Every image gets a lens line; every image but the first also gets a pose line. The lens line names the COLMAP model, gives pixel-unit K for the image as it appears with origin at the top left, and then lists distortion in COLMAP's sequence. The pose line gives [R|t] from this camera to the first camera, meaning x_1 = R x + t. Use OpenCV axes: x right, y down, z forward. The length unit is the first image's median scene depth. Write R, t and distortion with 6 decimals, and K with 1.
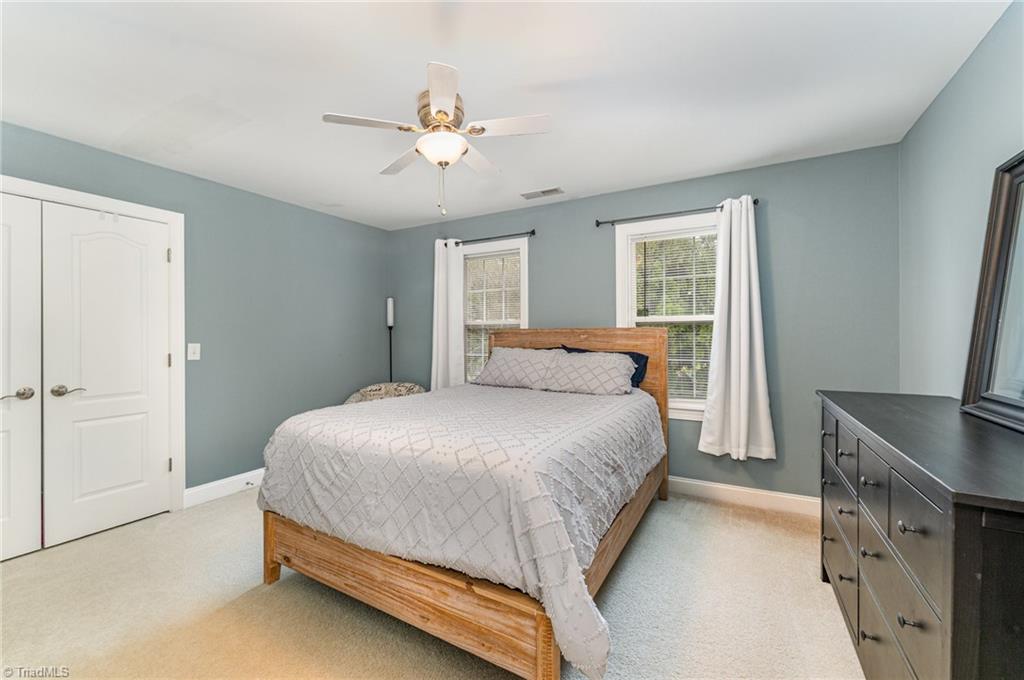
lens RADIAL K [[411.5, 0, 509.0], [0, 411.5, 337.0], [0, 0, 1]] dist [-0.002873, -0.000201]
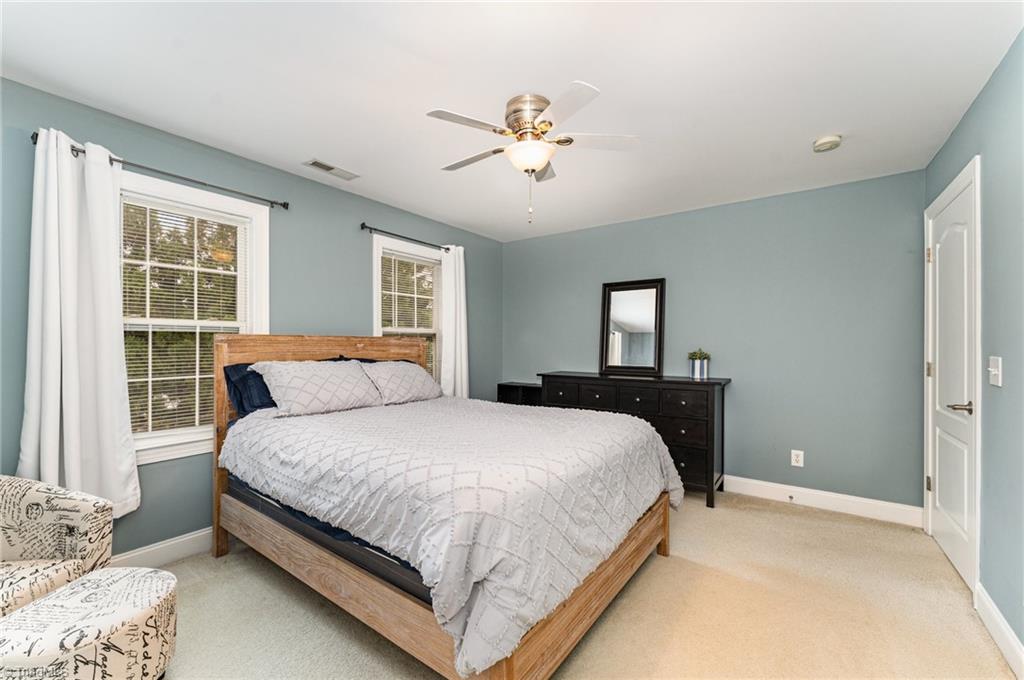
lens RADIAL K [[411.5, 0, 511.2], [0, 411.5, 344.7], [0, 0, 1]] dist [-0.002873, -0.000201]
pose [[0.121917, 0.004168, 0.992532, -0.683570], [0.001848, 0.999988, -0.004427, 0.001424], [-0.992539, 0.002374, 0.121908, 0.549126]]
